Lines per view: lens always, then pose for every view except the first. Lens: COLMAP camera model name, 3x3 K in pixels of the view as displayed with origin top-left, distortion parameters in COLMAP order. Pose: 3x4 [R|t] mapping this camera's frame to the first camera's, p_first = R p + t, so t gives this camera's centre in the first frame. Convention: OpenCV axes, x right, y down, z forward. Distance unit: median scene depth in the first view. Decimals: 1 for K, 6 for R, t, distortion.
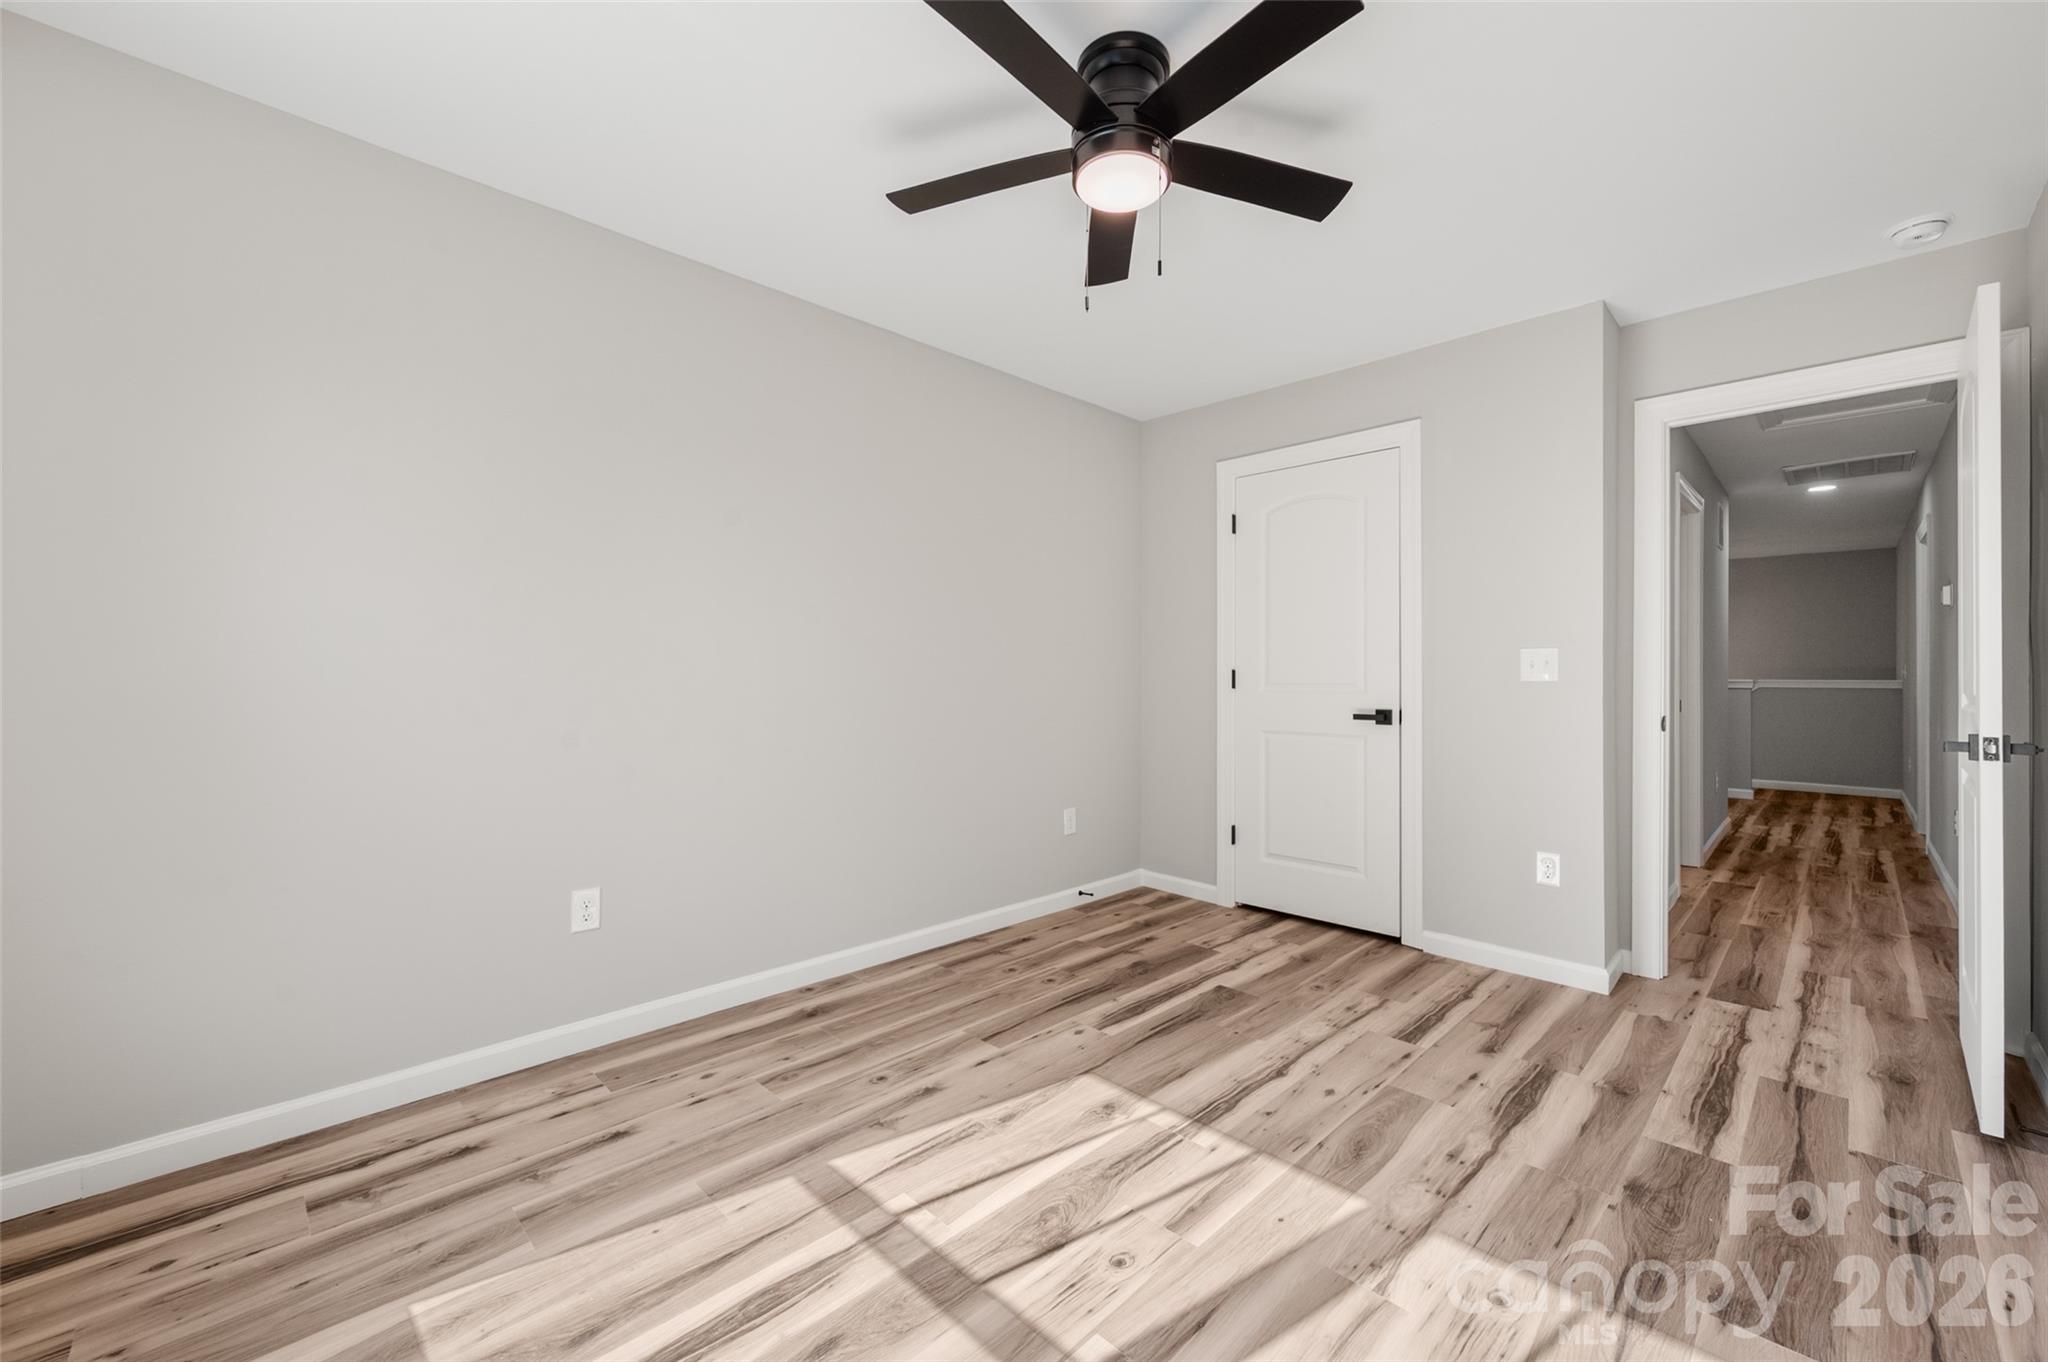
lens RADIAL K [[810.6, 0, 1019.2], [0, 810.6, 673.7], [0, 0, 1]] dist [-0.001348, 0.000060]
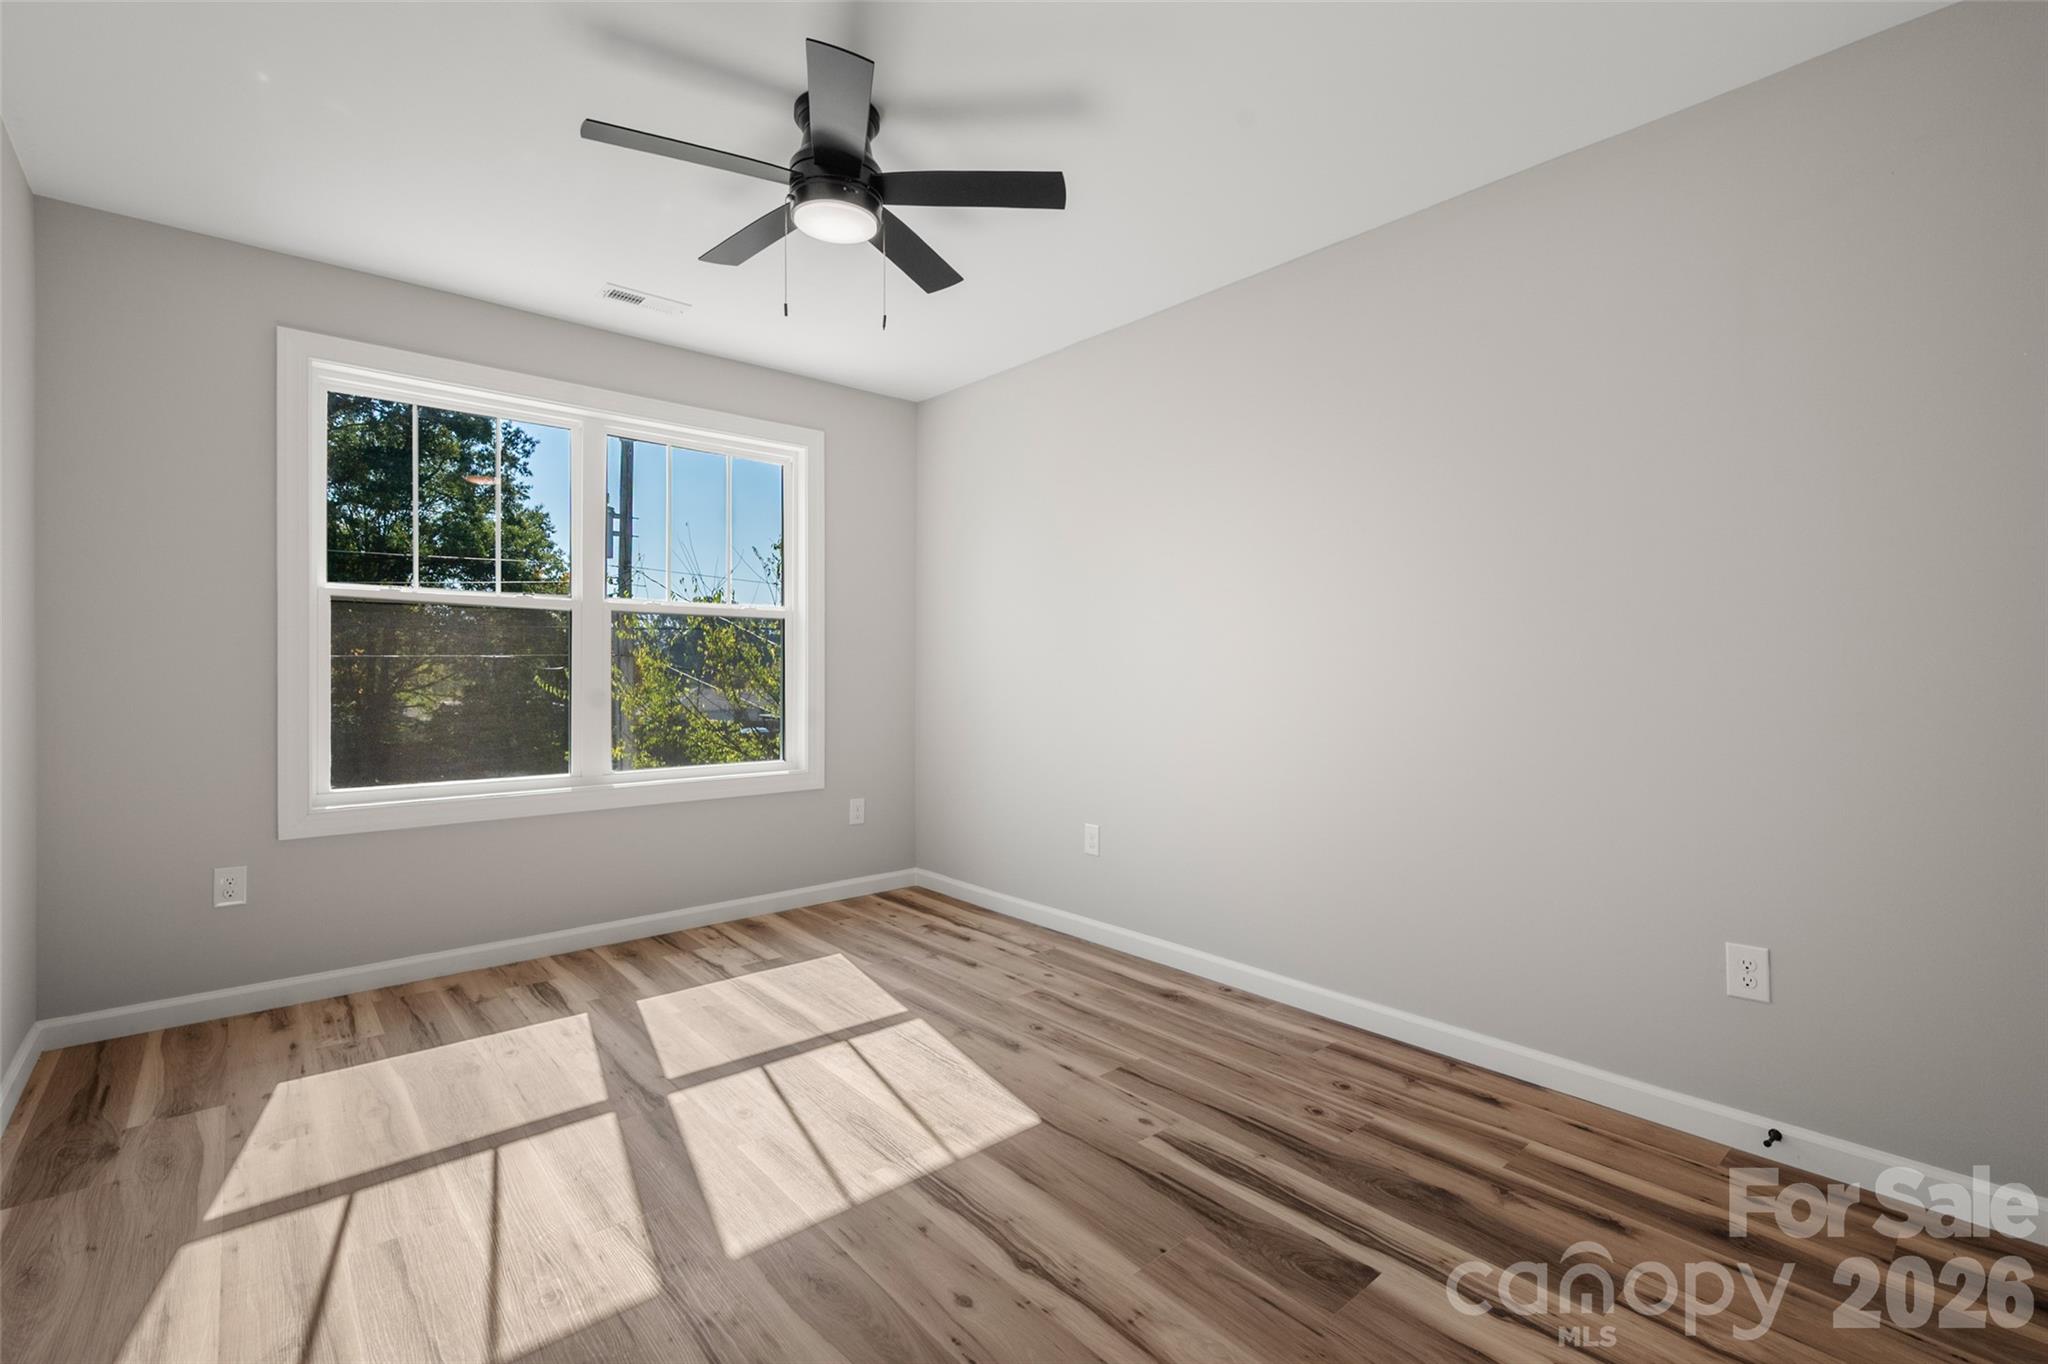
lens RADIAL K [[899.1, 0, 1027.3], [0, 899.1, 668.4], [0, 0, 1]] dist [0.000480, 0.001243]
pose [[-0.049654, -0.003517, -0.998760, 0.989503], [-0.000248, 0.999994, -0.003509, 0.011077], [0.998766, 0.000074, -0.049654, 0.974987]]
